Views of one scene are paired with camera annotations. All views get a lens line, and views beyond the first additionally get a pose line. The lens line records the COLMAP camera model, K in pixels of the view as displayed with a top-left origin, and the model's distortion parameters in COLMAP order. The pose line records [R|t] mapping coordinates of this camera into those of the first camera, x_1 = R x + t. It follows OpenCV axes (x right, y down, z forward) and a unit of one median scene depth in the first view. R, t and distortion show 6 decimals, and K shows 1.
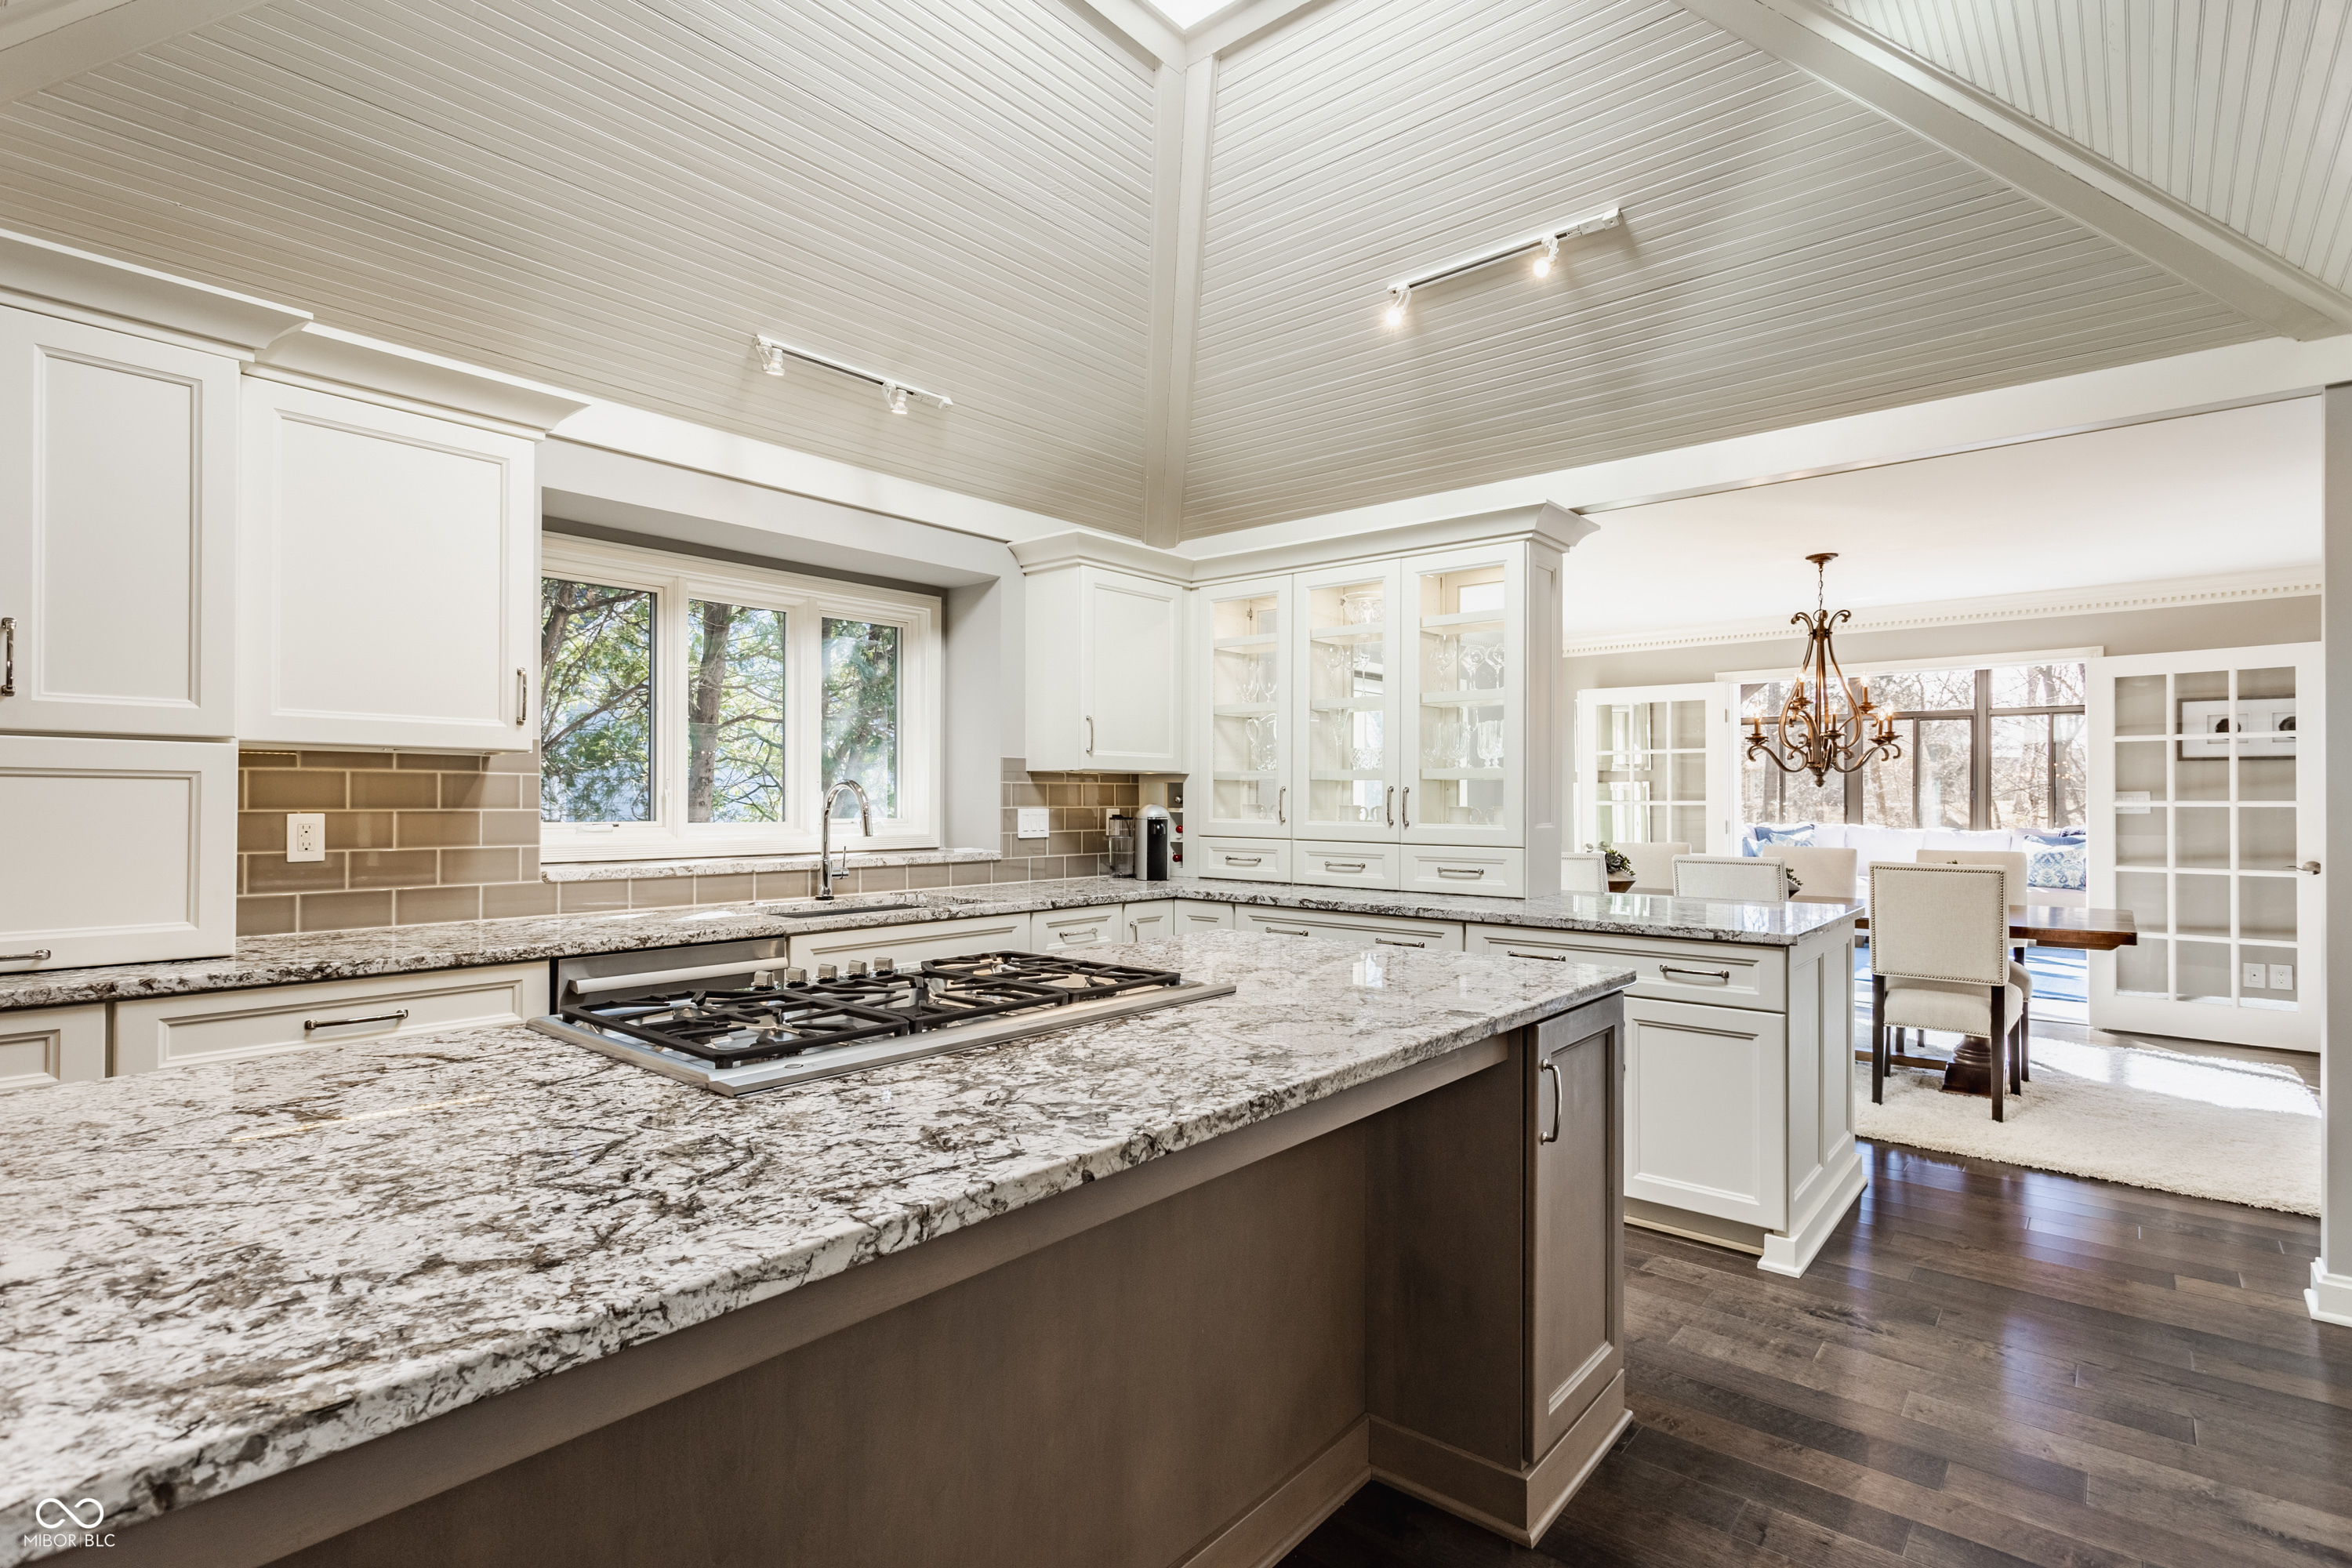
lens RADIAL K [[1107.5, 0, 1176.0], [0, 1107.5, 784.0], [0, 0, 1]] dist [0.000023, 0.000023]
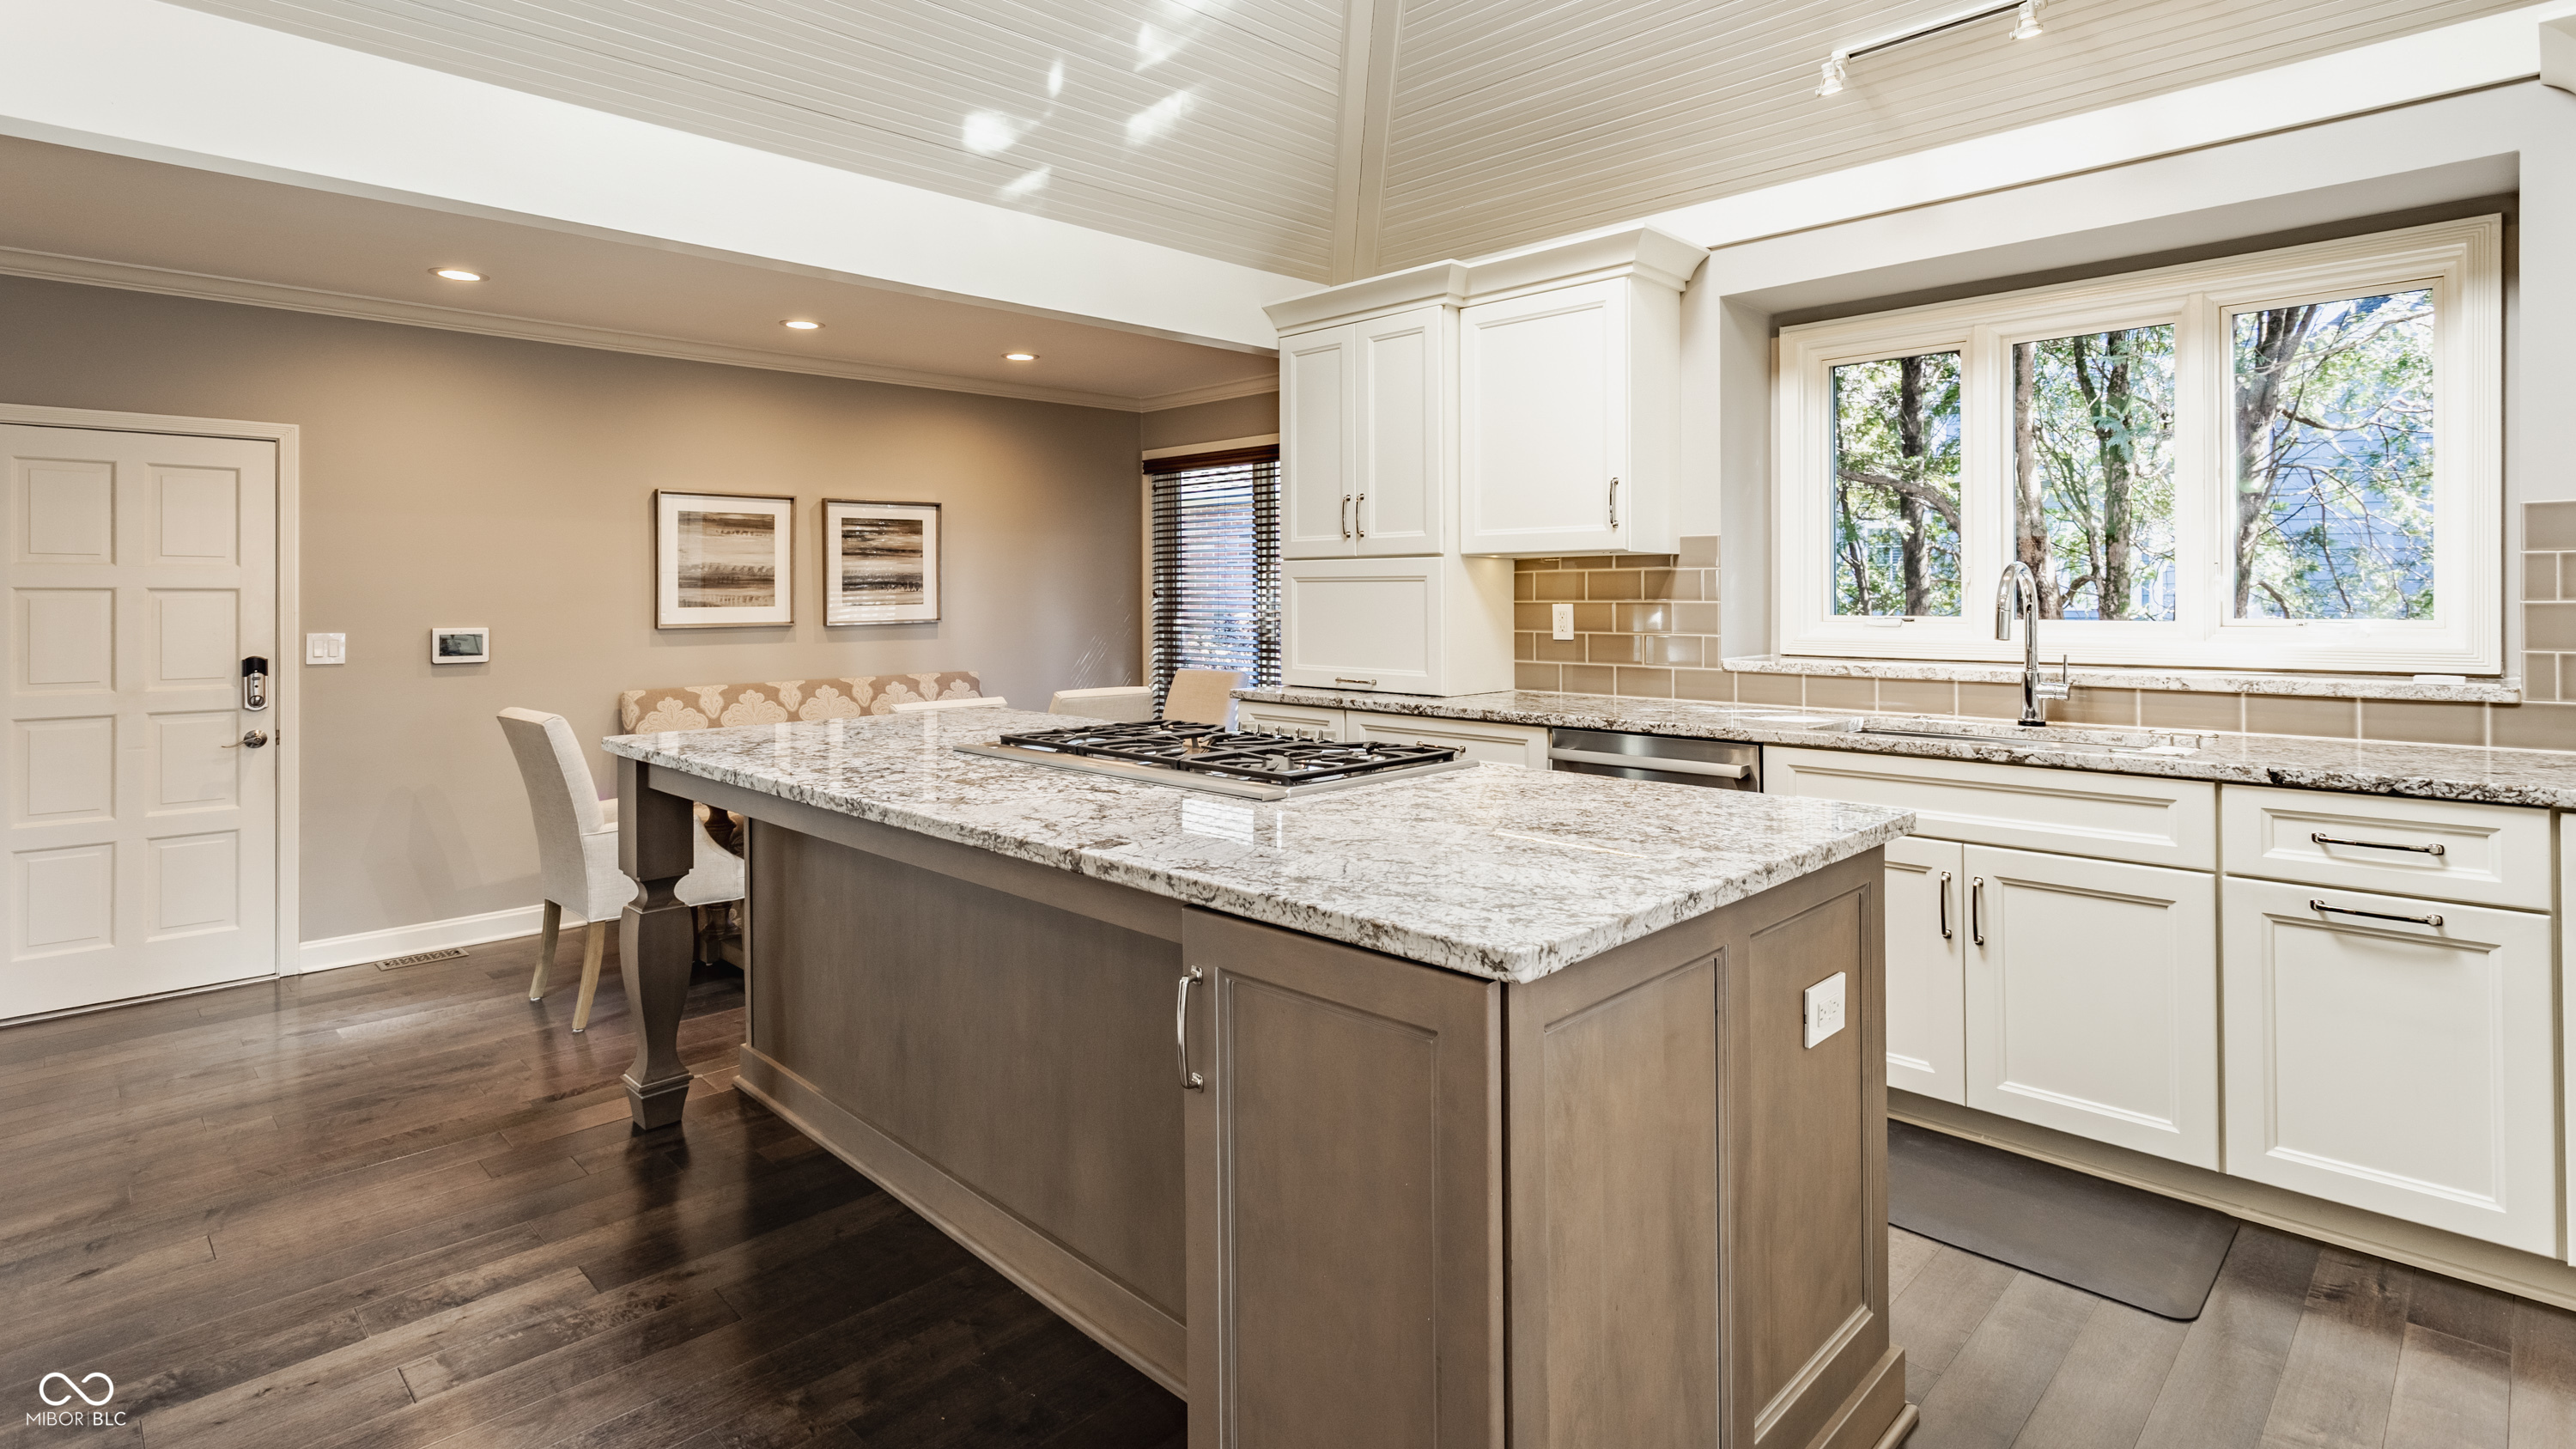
lens RADIAL K [[1271.3, 0, 1283.9], [0, 1271.3, 589.3], [0, 0, 1]] dist [-0.000404, -0.000044]
pose [[-0.071437, -0.008233, -0.997411, 0.770674], [0.019223, 0.999769, -0.009629, 0.017113], [0.997260, -0.019861, -0.071263, 0.770310]]
